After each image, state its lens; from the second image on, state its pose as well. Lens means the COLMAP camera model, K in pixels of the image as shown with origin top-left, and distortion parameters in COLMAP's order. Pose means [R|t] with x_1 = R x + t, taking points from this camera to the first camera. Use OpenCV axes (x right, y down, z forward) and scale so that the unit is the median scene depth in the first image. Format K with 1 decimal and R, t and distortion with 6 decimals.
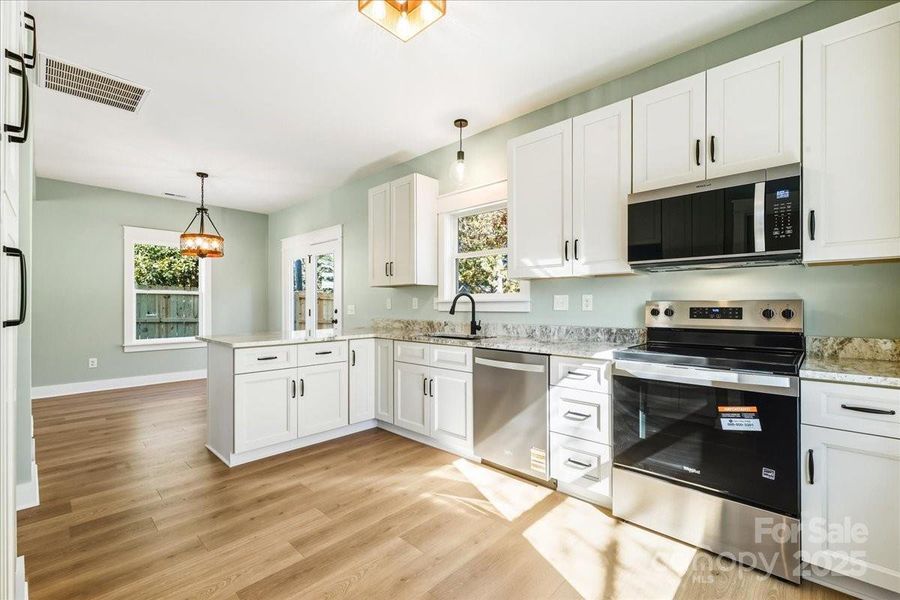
lens RADIAL K [[378.1, 0, 450.0], [0, 378.1, 300.0], [0, 0, 1]] dist [0.000001, 0.000007]
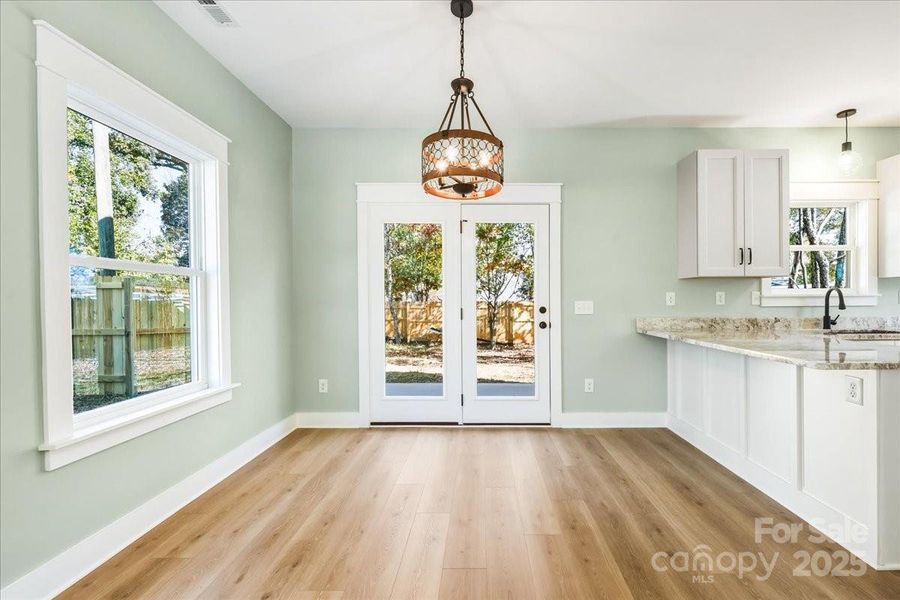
lens RADIAL K [[360.4, 0, 470.8], [0, 360.4, 302.9], [0, 0, 1]] dist [-0.000161, -0.000099]
pose [[0.738713, -0.004857, 0.674003, -1.059397], [-0.004992, 0.999907, 0.012676, 0.011895], [-0.674002, -0.012729, 0.738620, 0.774592]]
